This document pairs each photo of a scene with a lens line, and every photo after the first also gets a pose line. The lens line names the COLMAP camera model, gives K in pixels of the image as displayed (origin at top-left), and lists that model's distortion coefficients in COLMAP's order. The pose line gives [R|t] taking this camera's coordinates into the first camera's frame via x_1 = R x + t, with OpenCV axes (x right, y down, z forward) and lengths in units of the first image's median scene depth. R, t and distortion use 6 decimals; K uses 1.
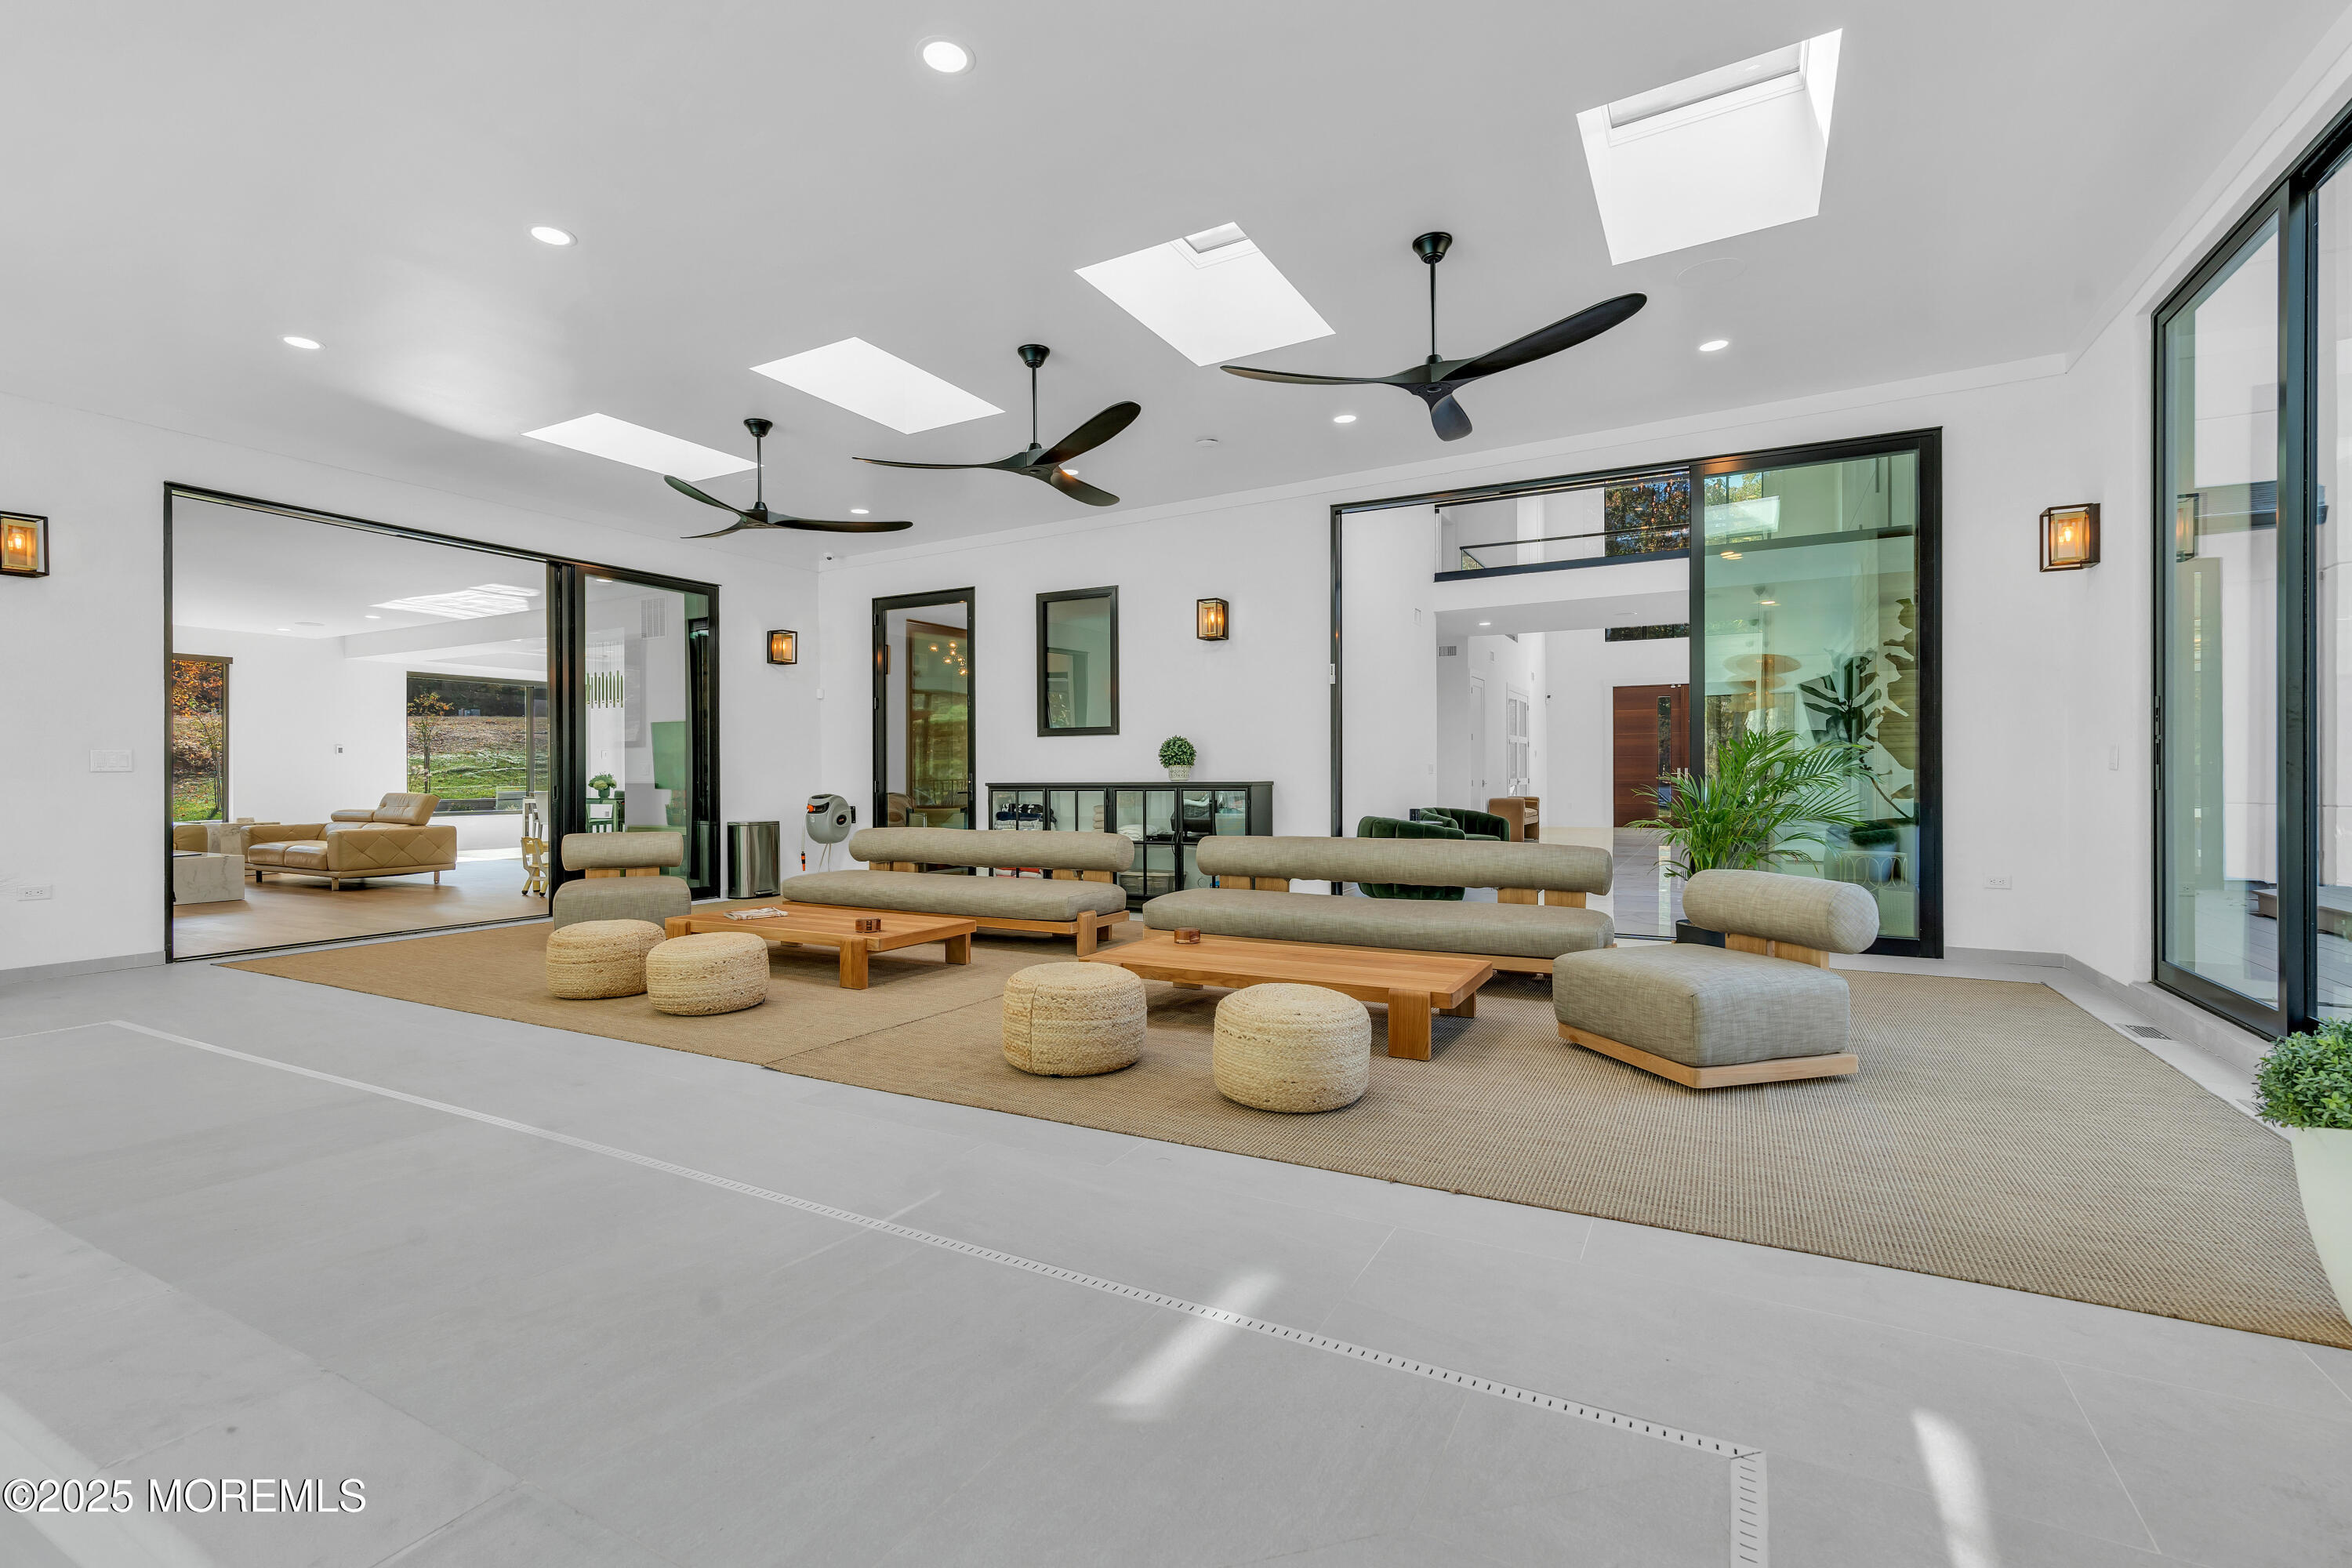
lens RADIAL K [[1046.5, 0, 1180.1], [0, 1046.5, 774.0], [0, 0, 1]] dist [-0.005599, 0.000456]
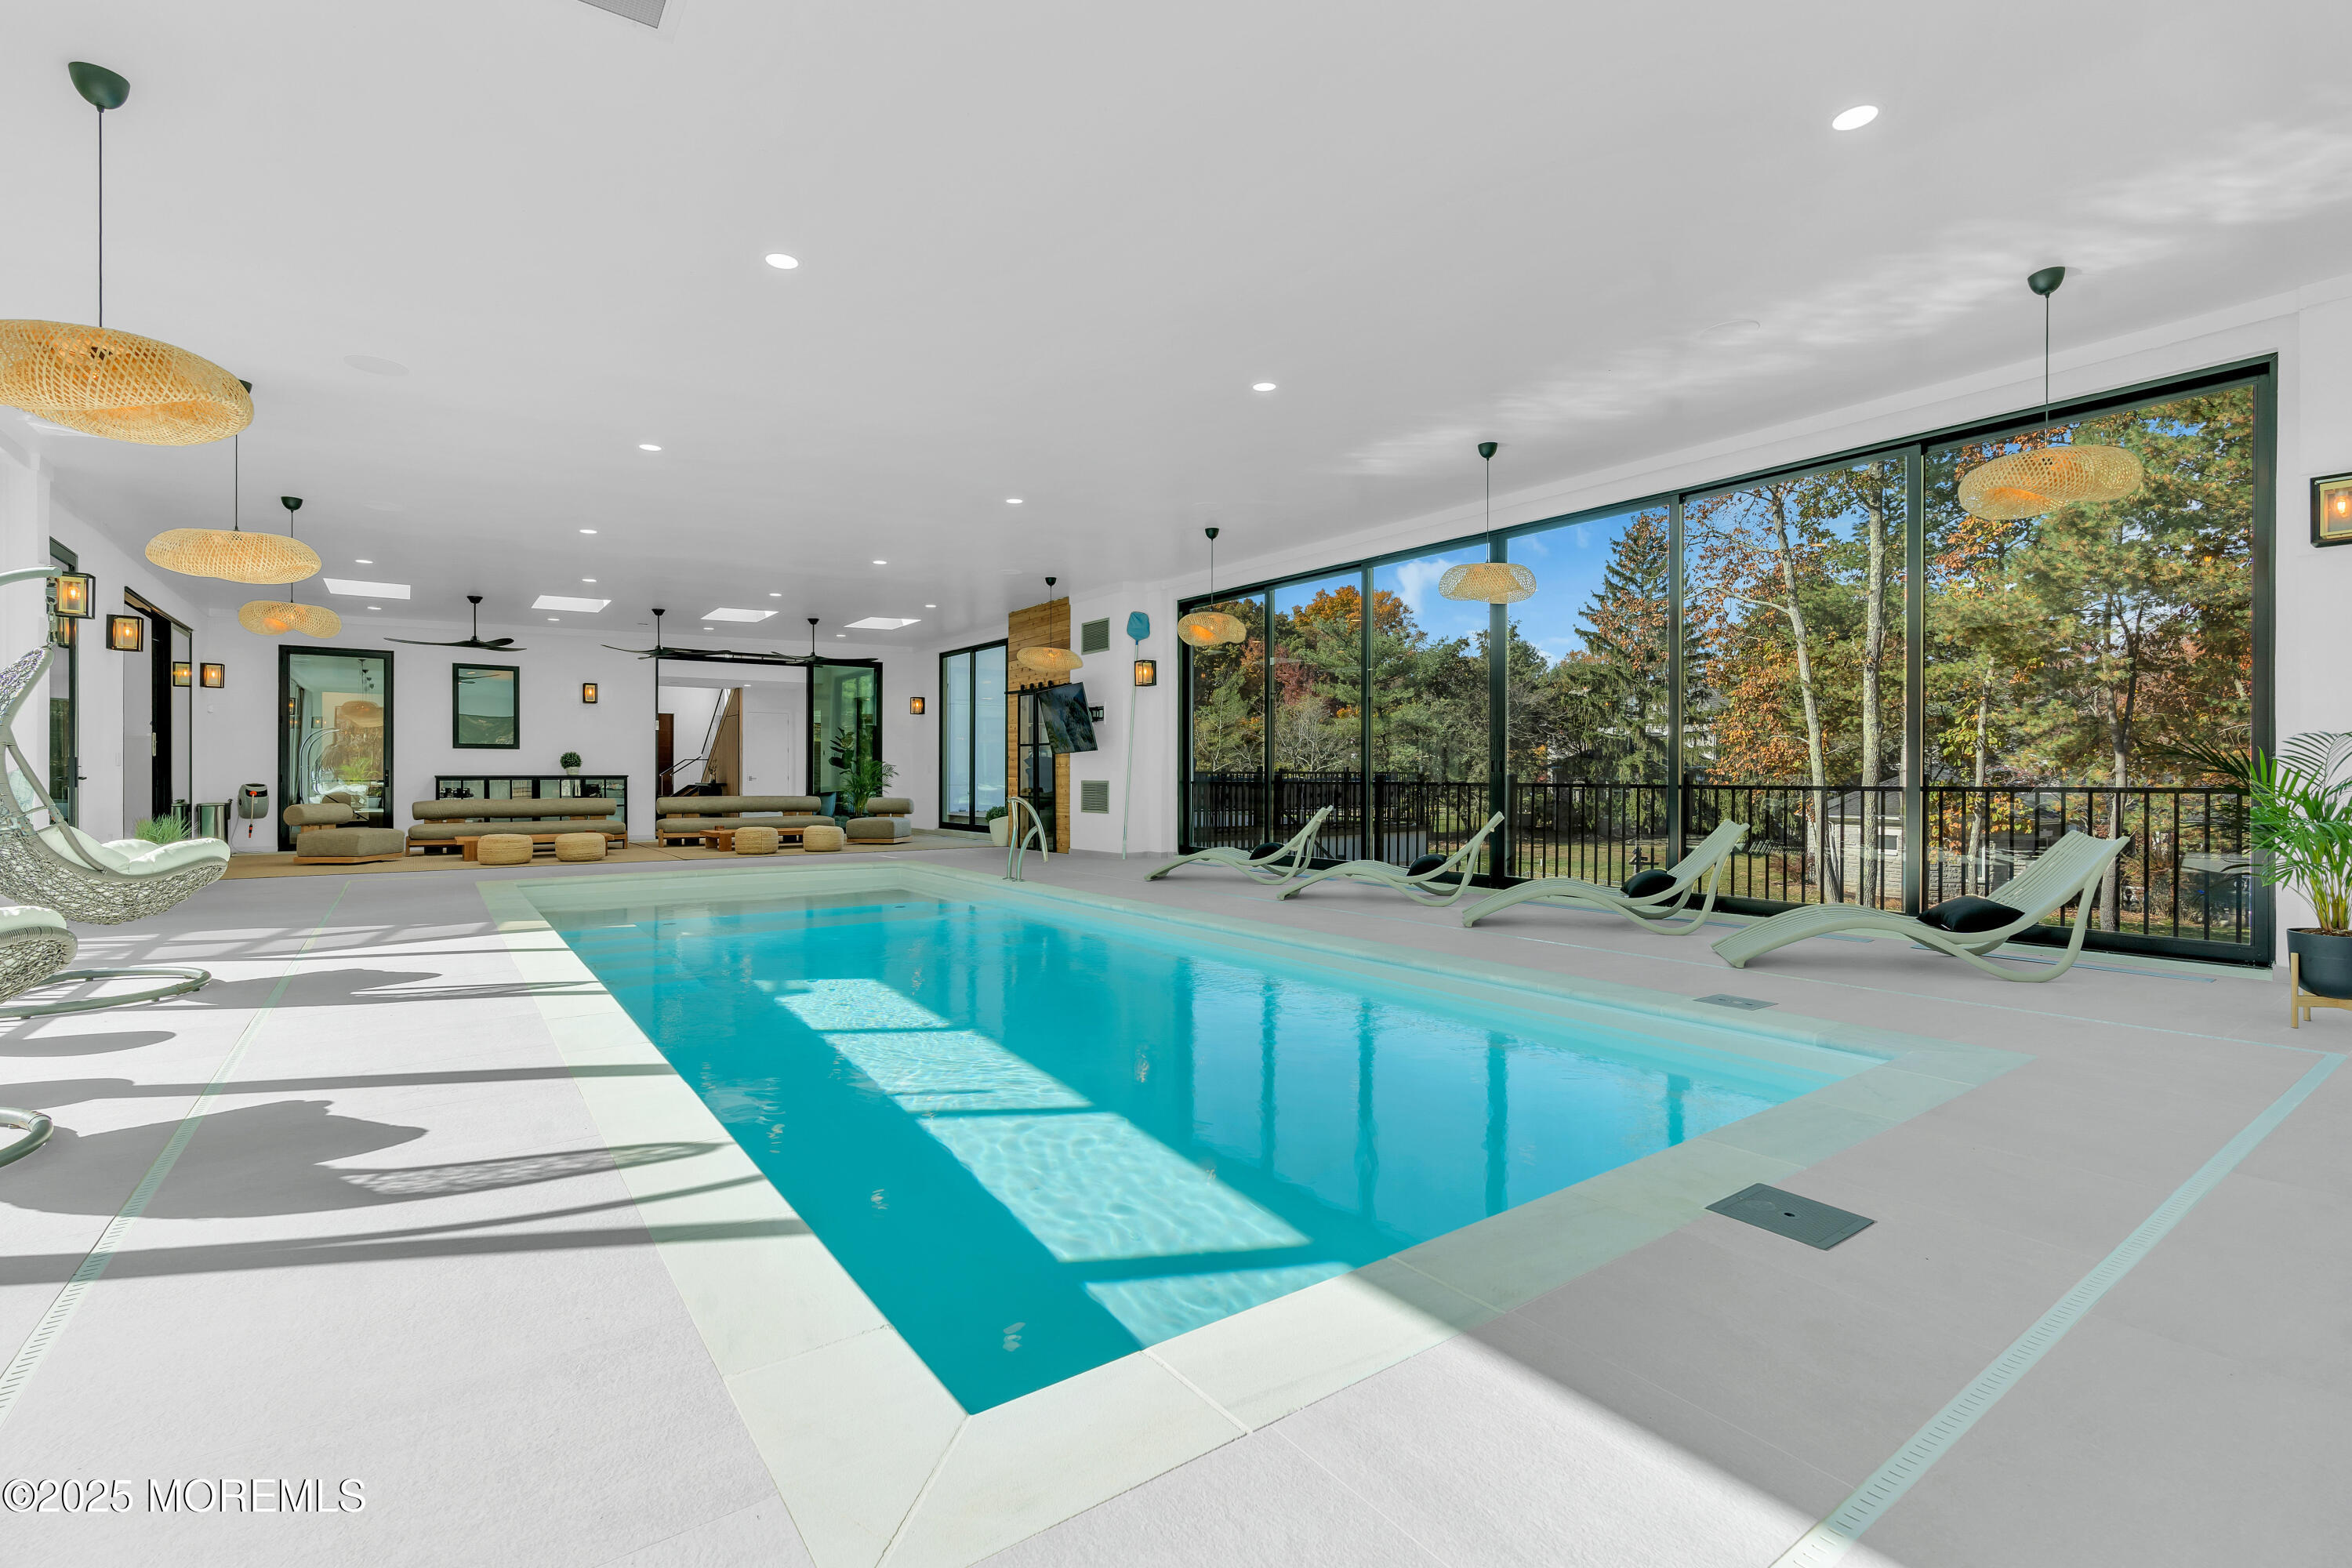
lens RADIAL K [[1046.5, 0, 1180.4], [0, 1046.5, 784.5], [0, 0, 1]] dist [-0.005599, 0.000456]
pose [[0.448446, -0.004461, 0.893799, -1.201060], [-0.007182, 0.999937, 0.008594, 0.000331], [-0.893781, -0.010273, 0.448386, -0.865312]]
